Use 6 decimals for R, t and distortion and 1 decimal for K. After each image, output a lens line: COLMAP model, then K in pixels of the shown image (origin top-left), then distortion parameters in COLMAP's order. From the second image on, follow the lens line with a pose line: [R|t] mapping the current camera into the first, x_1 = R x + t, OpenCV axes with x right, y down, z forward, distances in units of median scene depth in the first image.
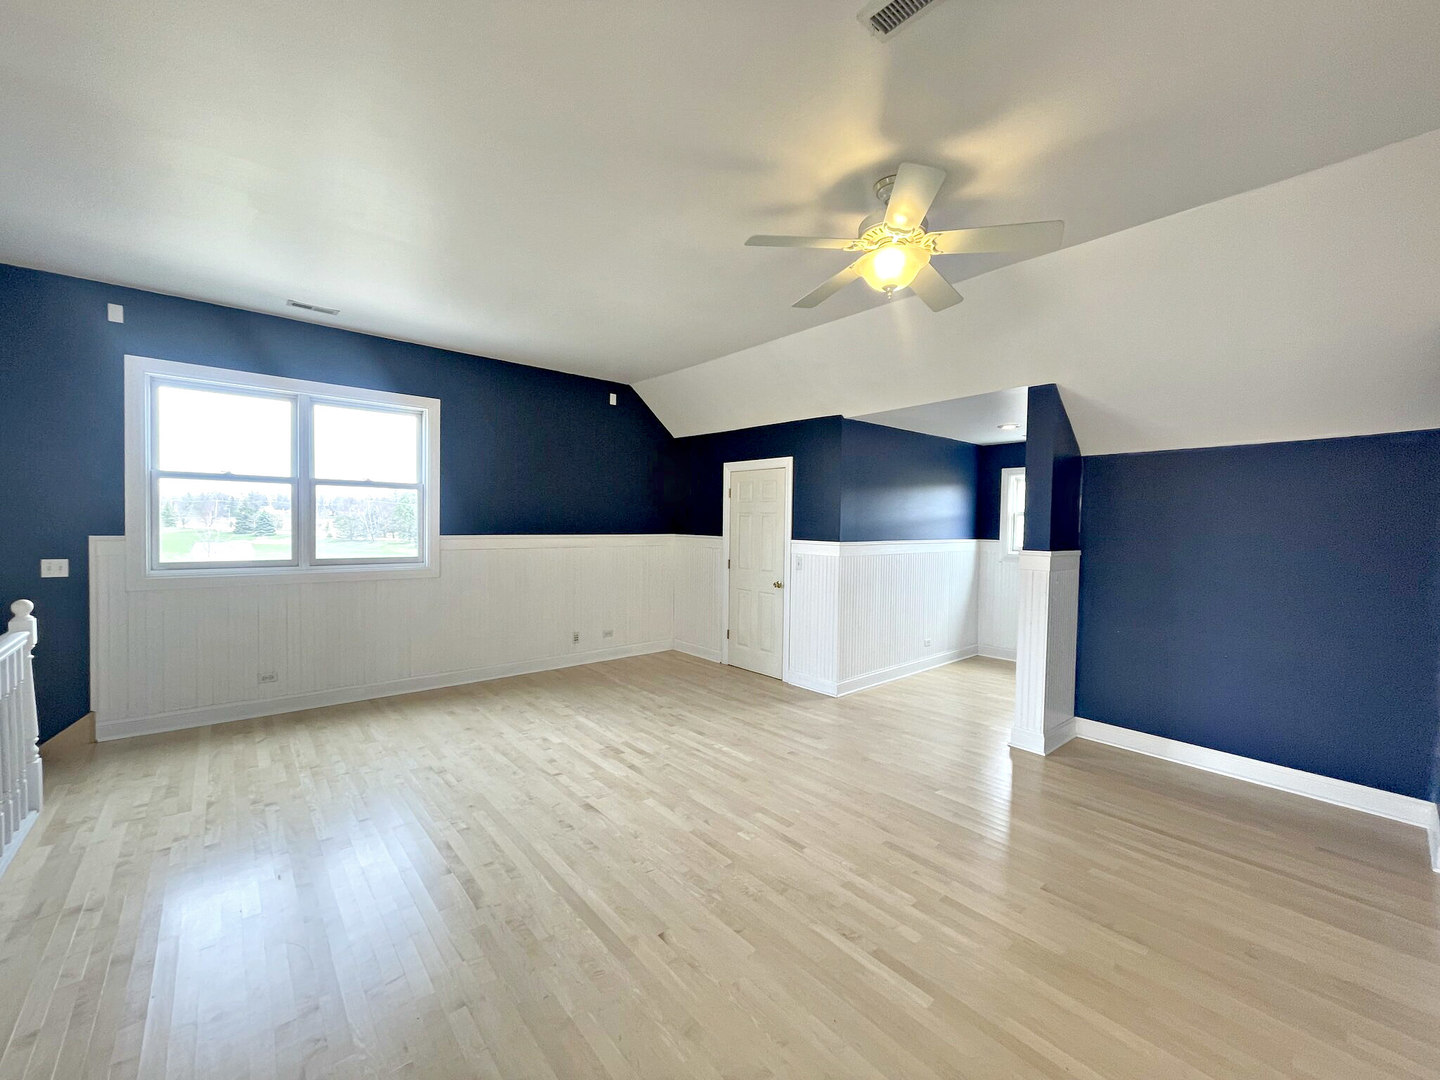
lens RADIAL K [[599.0, 0, 726.8], [0, 599.0, 540.4], [0, 0, 1]] dist [-0.002794, -0.000395]
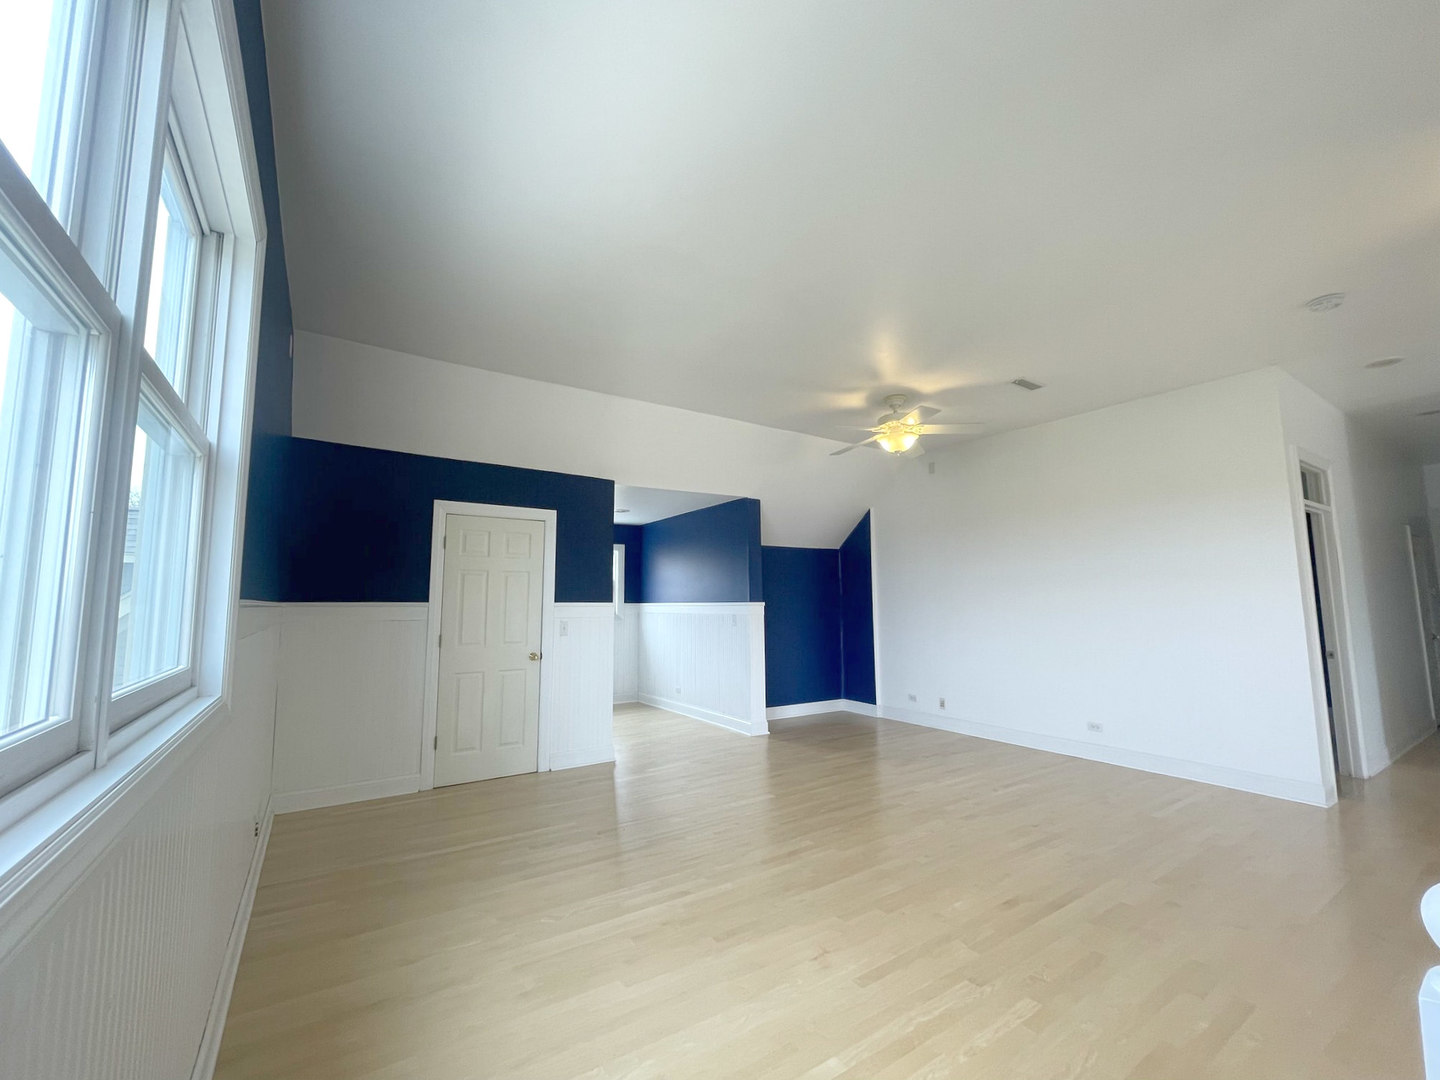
lens RADIAL K [[599.0, 0, 727.6], [0, 599.0, 538.3], [0, 0, 1]] dist [-0.002794, -0.000395]
pose [[0.107607, 0.085125, 0.990542, -0.756259], [0.033799, 0.995438, -0.089218, -0.007643], [-0.993619, 0.043080, 0.104239, 0.645554]]
